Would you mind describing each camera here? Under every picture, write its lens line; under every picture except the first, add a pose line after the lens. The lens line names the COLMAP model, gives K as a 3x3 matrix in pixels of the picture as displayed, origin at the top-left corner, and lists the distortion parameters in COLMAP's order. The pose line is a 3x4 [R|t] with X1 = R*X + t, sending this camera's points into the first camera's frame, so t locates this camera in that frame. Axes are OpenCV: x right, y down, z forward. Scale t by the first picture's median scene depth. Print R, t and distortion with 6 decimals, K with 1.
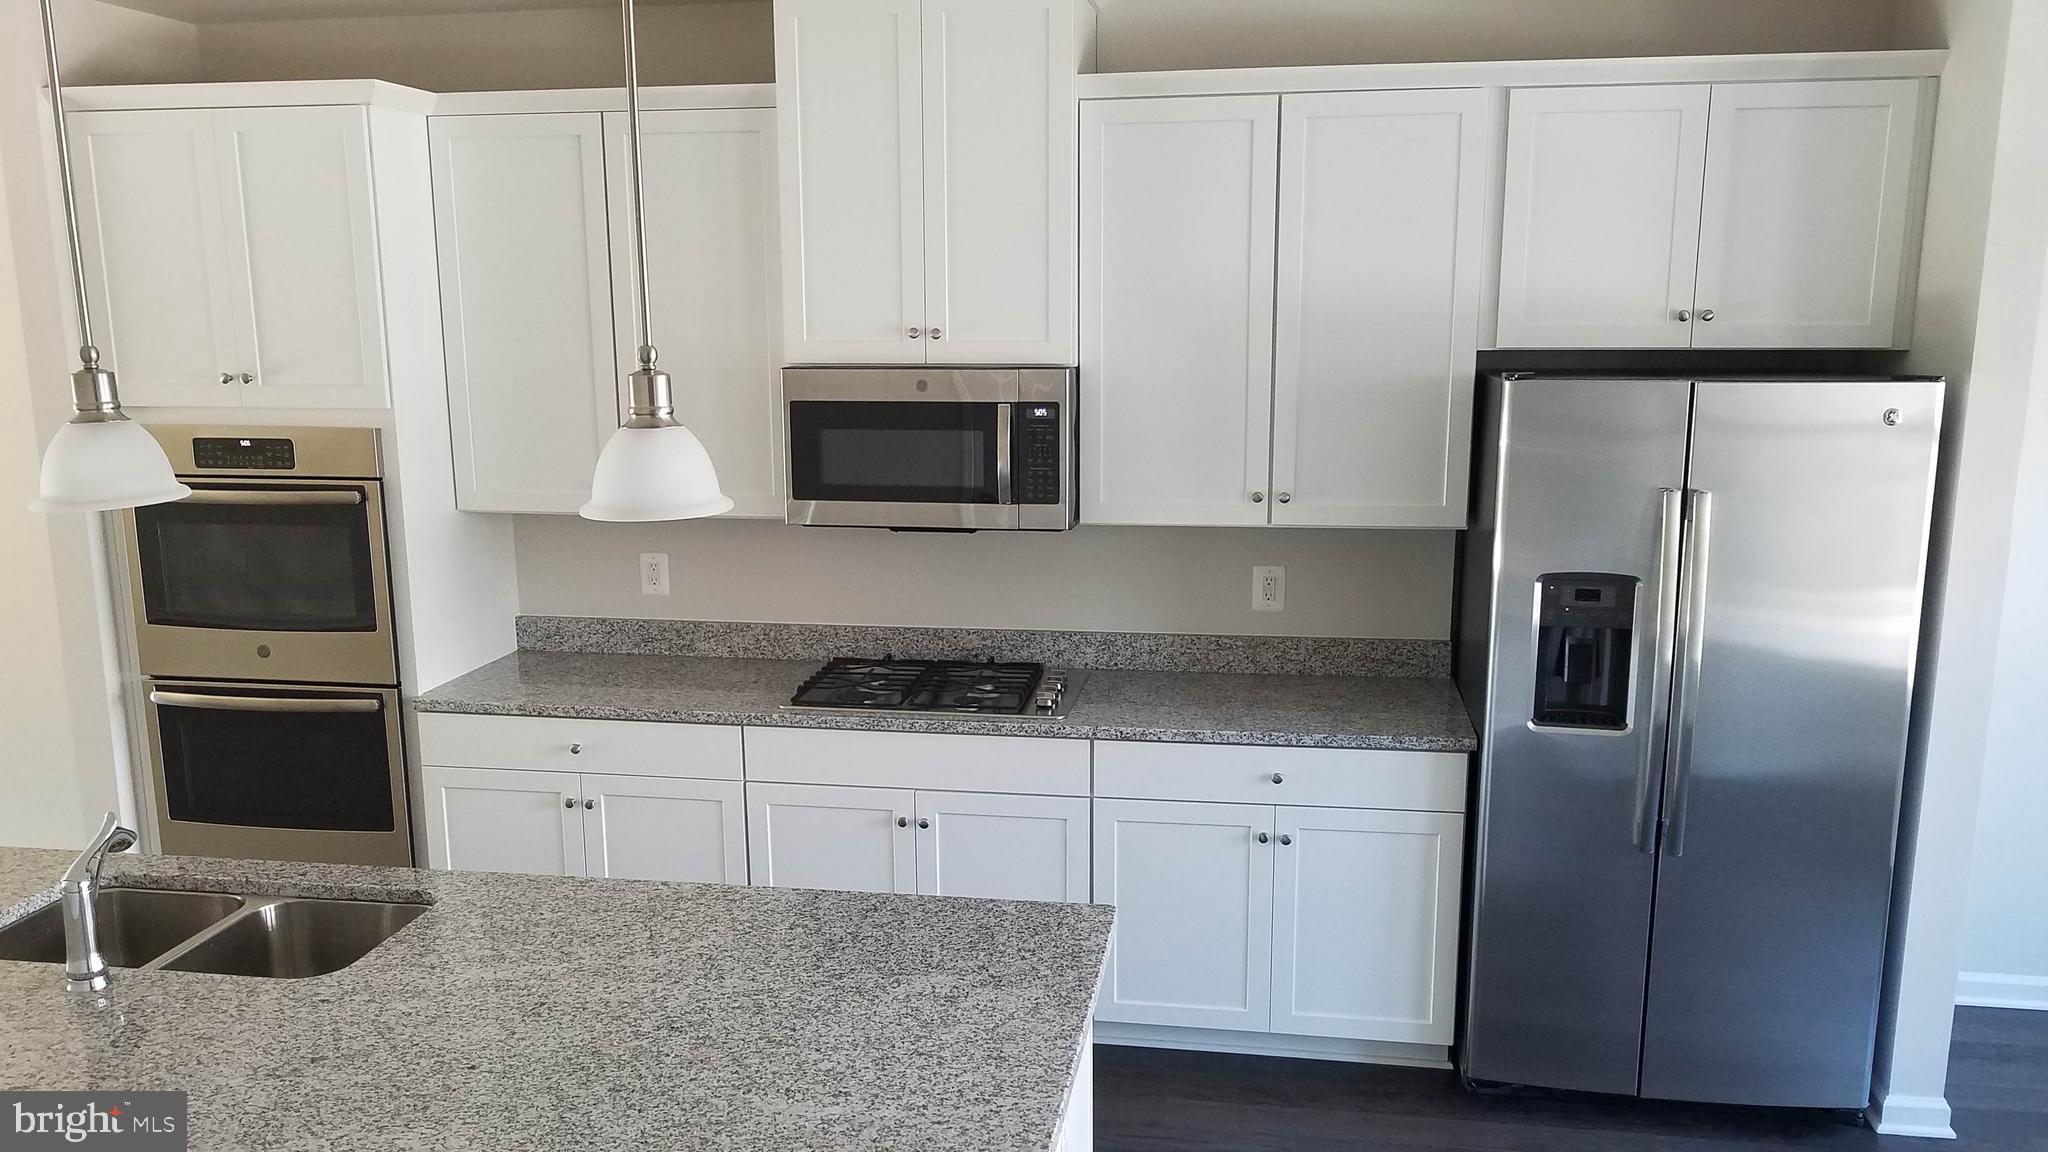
lens RADIAL K [[1590.1, 0, 1018.1], [0, 1590.1, 674.8], [0, 0, 1]] dist [0.040364, -0.073956]
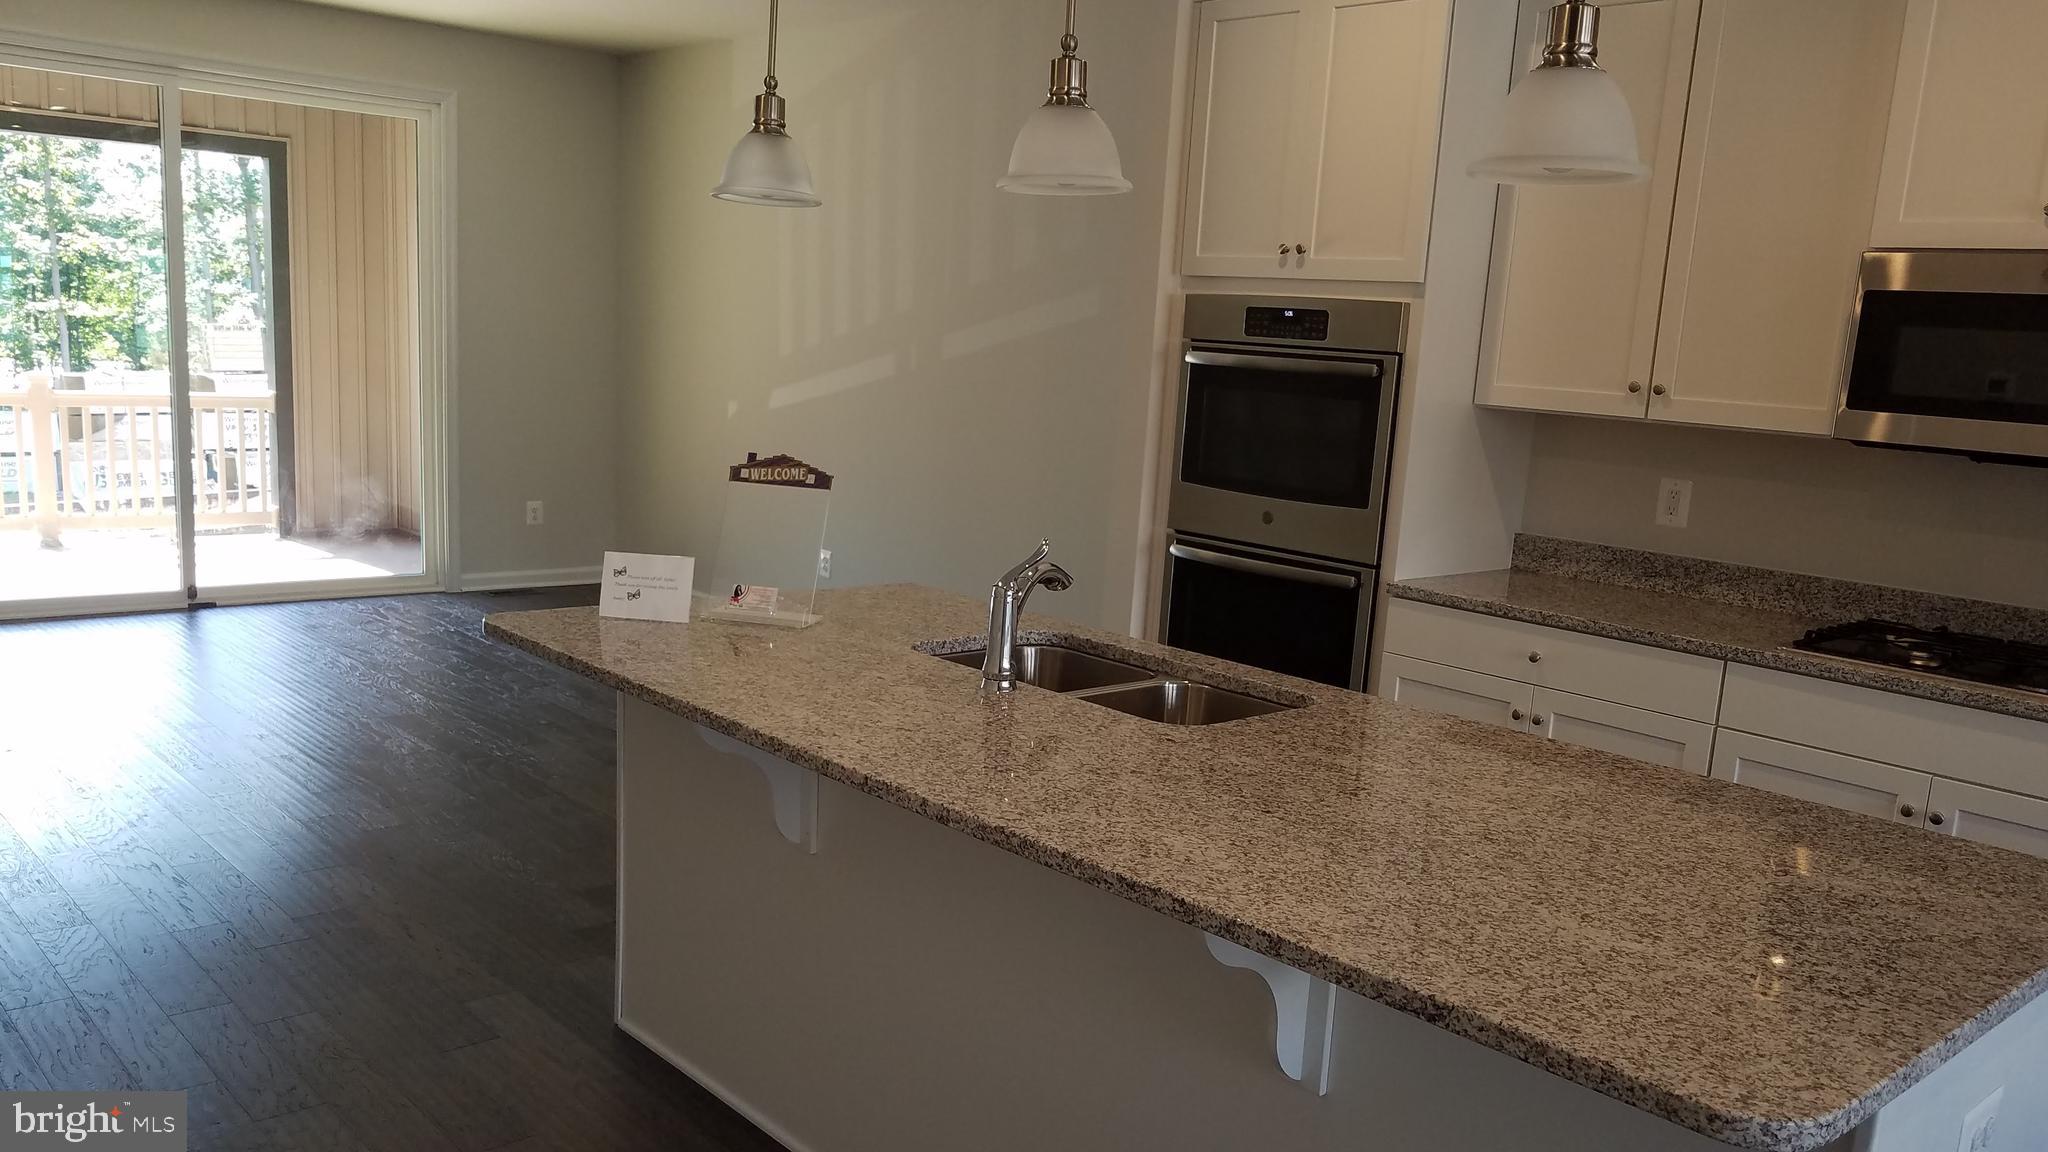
lens RADIAL K [[1590.1, 0, 1018.1], [0, 1590.1, 674.8], [0, 0, 1]] dist [0.040364, -0.073956]
pose [[0.779908, 0.181553, -0.598984, 0.066772], [-0.197730, 0.979463, 0.039422, 0.111966], [0.593840, 0.087692, 0.799790, 0.106317]]
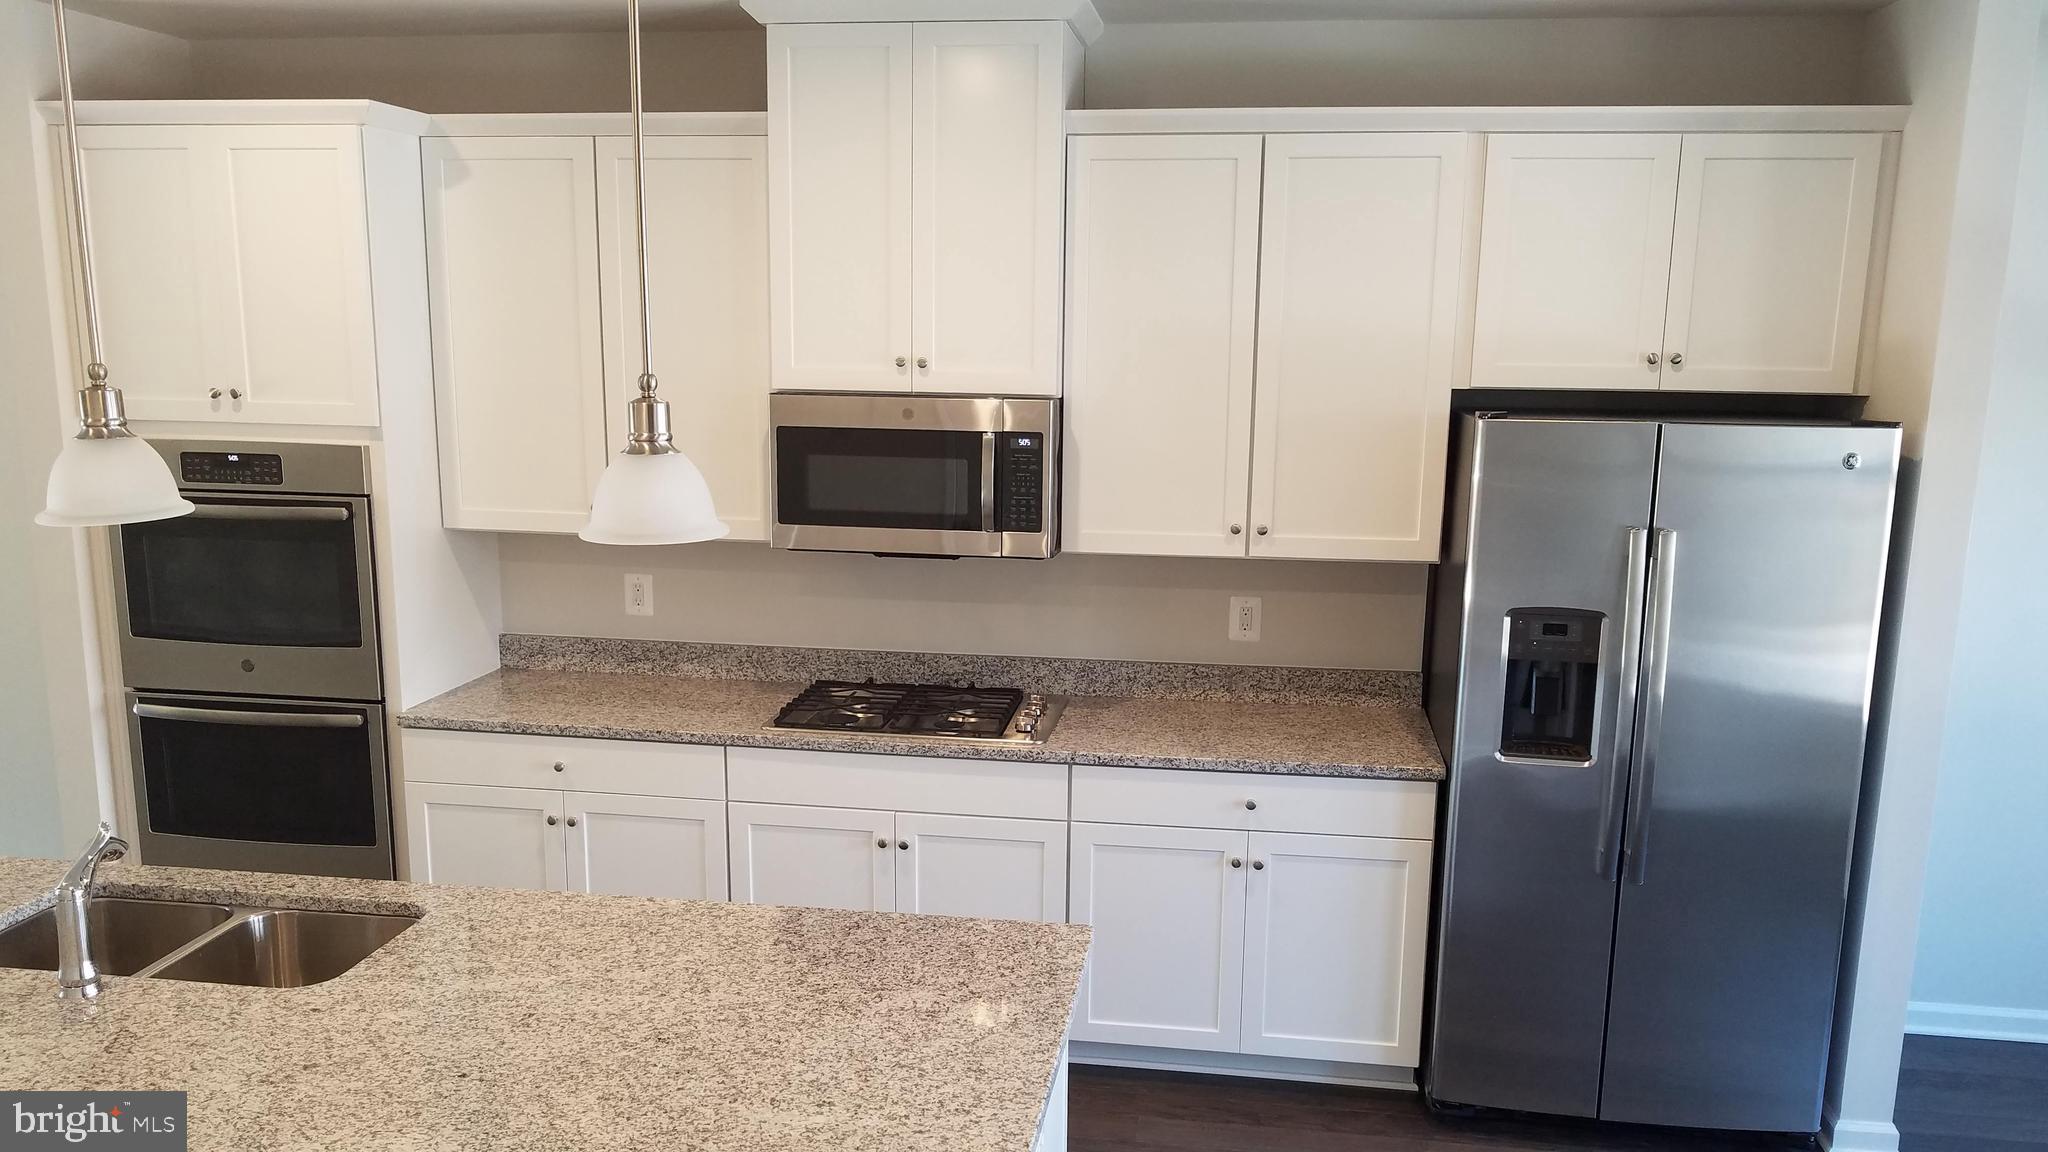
lens RADIAL K [[1584.8, 0, 1024.1], [0, 1584.8, 701.9], [0, 0, 1]] dist [0.052114, -0.087448]
pose [[0.999719, 0.014045, 0.019073, -0.003893], [-0.014064, 0.999901, 0.000822, 0.000569], [-0.019060, -0.001090, 0.999818, -0.019279]]
